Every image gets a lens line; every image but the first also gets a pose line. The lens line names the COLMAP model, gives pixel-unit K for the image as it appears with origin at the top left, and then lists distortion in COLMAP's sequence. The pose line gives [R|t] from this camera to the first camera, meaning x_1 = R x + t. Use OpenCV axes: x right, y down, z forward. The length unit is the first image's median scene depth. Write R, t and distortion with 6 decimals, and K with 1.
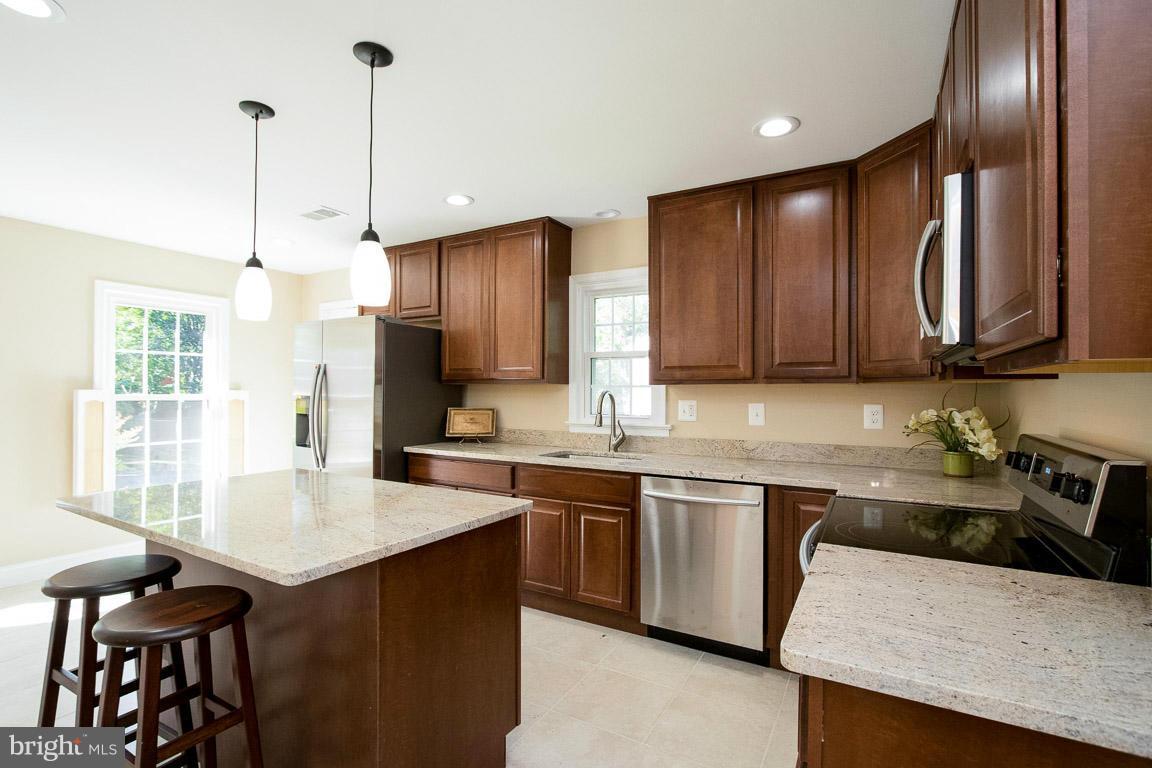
lens RADIAL K [[532.3, 0, 581.4], [0, 532.3, 388.7], [0, 0, 1]] dist [-0.014899, 0.001624]
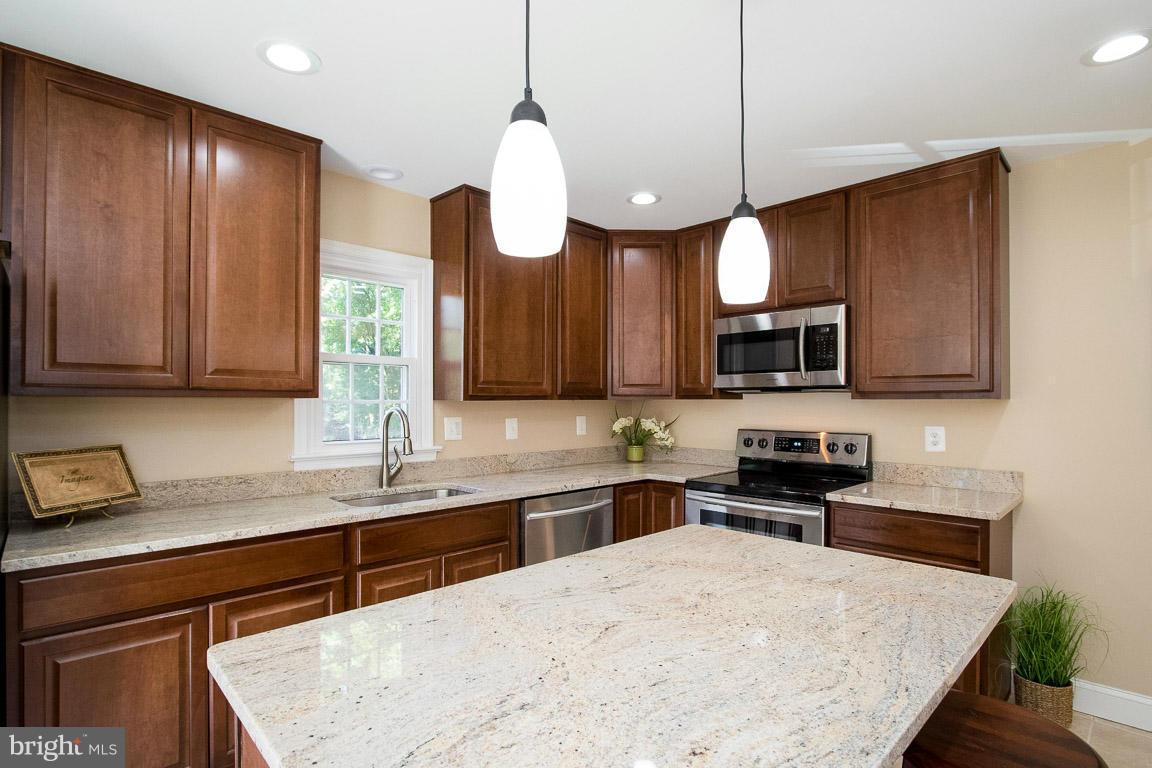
lens RADIAL K [[556.9, 0, 574.2], [0, 556.9, 400.3], [0, 0, 1]] dist [-0.021601, 0.000936]
pose [[0.282514, 0.000240, 0.959263, -0.708197], [-0.001495, 0.999999, 0.000190, -0.008492], [-0.959262, -0.001488, 0.282514, 0.582582]]
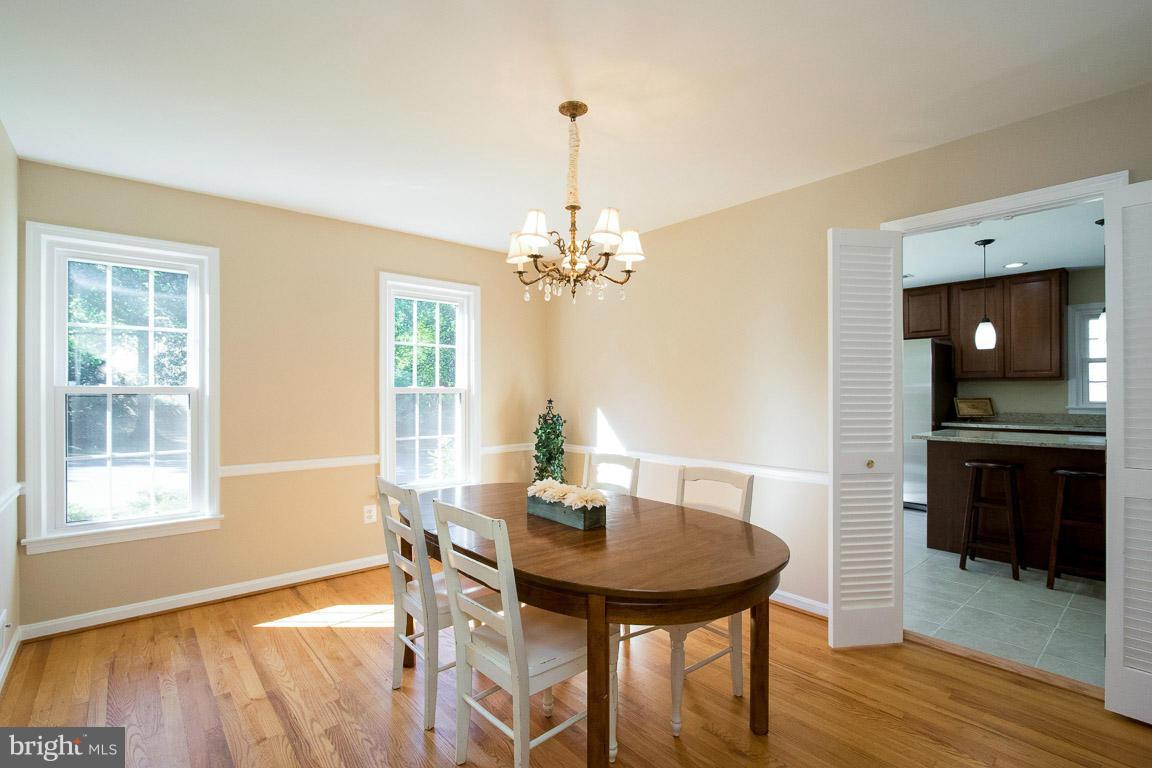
lens RADIAL K [[532.3, 0, 581.4], [0, 532.3, 388.7], [0, 0, 1]] dist [-0.014899, 0.001624]
pose [[0.943556, -0.007753, -0.331122, -0.968657], [0.005785, 0.999959, -0.006929, 0.019020], [0.331162, 0.004623, 0.943563, -0.948032]]
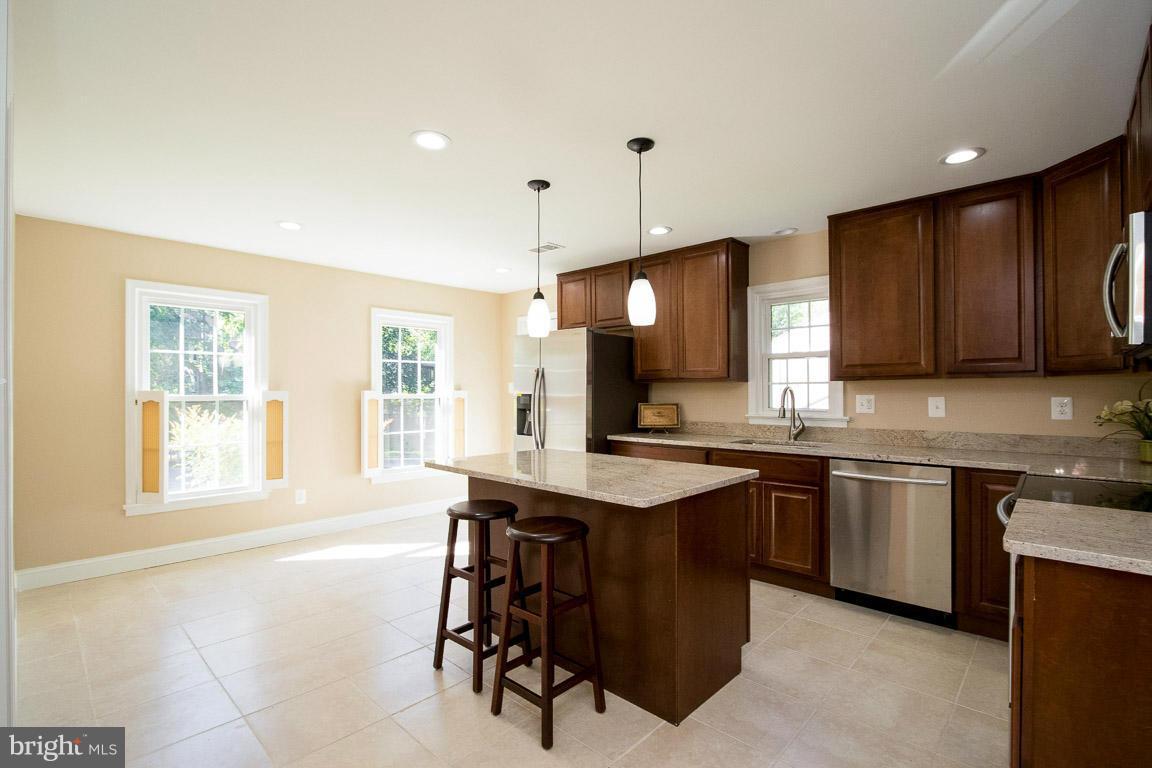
lens RADIAL K [[532.3, 0, 581.4], [0, 532.3, 388.7], [0, 0, 1]] dist [-0.014899, 0.001624]
pose [[0.973644, -0.009612, -0.227872, -0.136490], [0.009516, 0.999954, -0.001524, 0.005624], [0.227876, -0.000685, 0.973690, -0.230370]]
